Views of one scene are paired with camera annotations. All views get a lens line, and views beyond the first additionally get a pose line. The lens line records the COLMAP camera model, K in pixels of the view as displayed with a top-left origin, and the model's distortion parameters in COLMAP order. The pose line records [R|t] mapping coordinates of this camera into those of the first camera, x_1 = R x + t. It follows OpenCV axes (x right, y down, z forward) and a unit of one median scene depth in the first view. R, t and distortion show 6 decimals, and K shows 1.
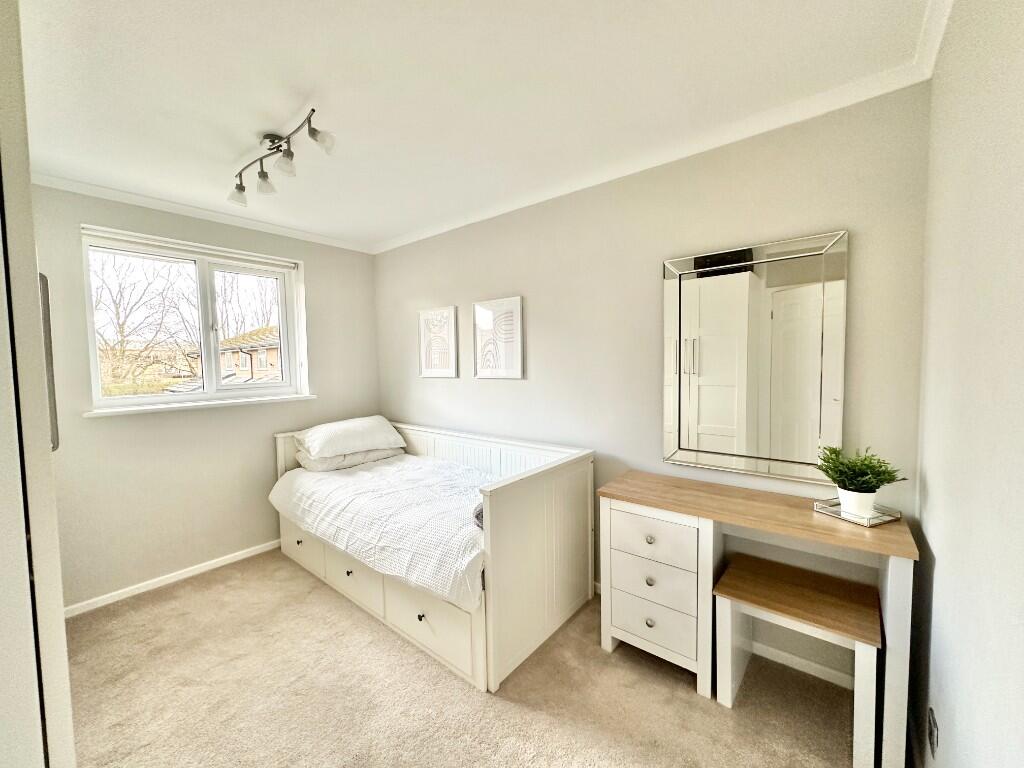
lens RADIAL K [[407.2, 0, 512.5], [0, 407.2, 384.3], [0, 0, 1]] dist [-0.001103, 0.000398]
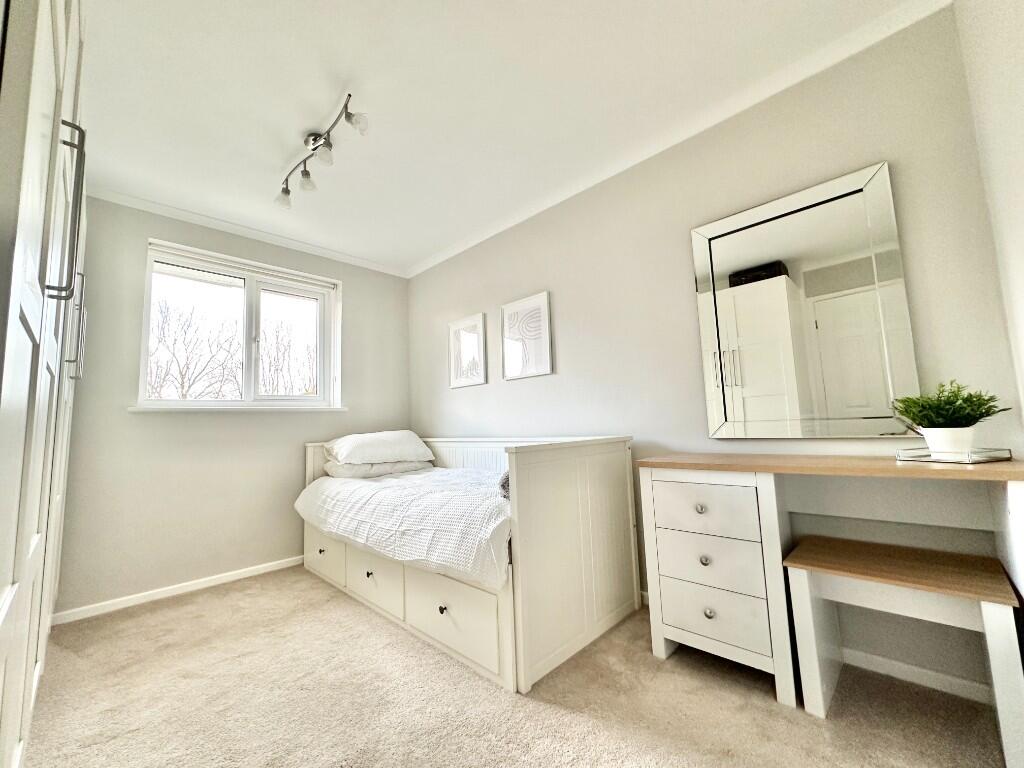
lens RADIAL K [[407.2, 0, 512.5], [0, 407.2, 384.3], [0, 0, 1]] dist [-0.001103, 0.000398]
pose [[0.996112, -0.029171, -0.083130, 0.014426], [0.015776, 0.987401, -0.157449, 0.209819], [0.086676, 0.155525, 0.984022, 0.055498]]
